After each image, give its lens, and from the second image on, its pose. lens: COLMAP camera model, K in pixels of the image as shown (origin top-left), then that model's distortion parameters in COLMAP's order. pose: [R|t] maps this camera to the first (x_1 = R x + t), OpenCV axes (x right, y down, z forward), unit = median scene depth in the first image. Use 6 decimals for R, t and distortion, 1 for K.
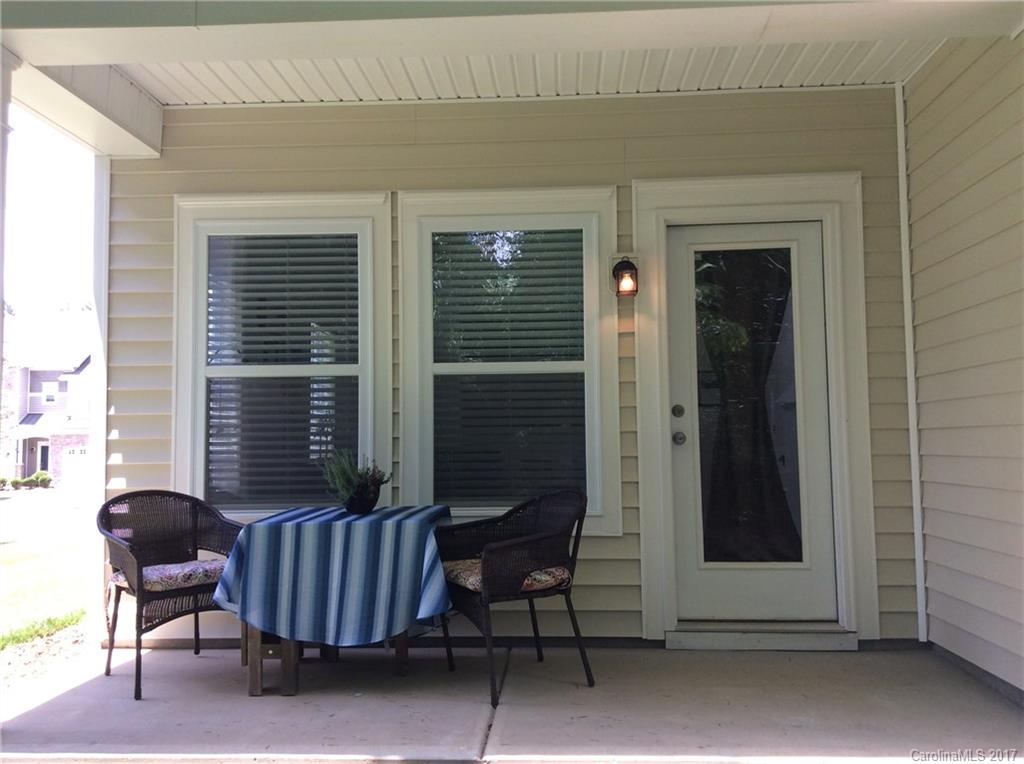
lens RADIAL K [[940.5, 0, 517.9], [0, 940.5, 382.0], [0, 0, 1]] dist [0.163482, -0.347606]
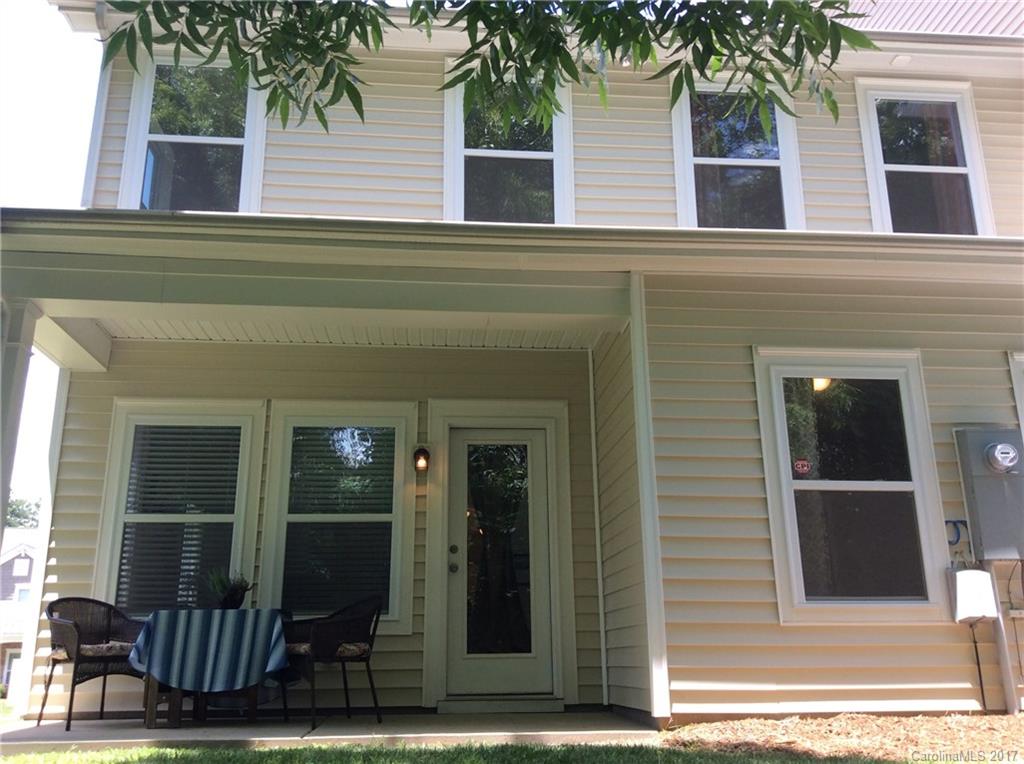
lens RADIAL K [[940.5, 0, 517.9], [0, 940.5, 382.0], [0, 0, 1]] dist [0.163482, -0.347606]
pose [[0.989205, 0.043475, 0.139939, 0.049083], [-0.011717, 0.975384, -0.220200, 0.102124], [-0.146068, 0.216184, 0.965365, -0.532064]]
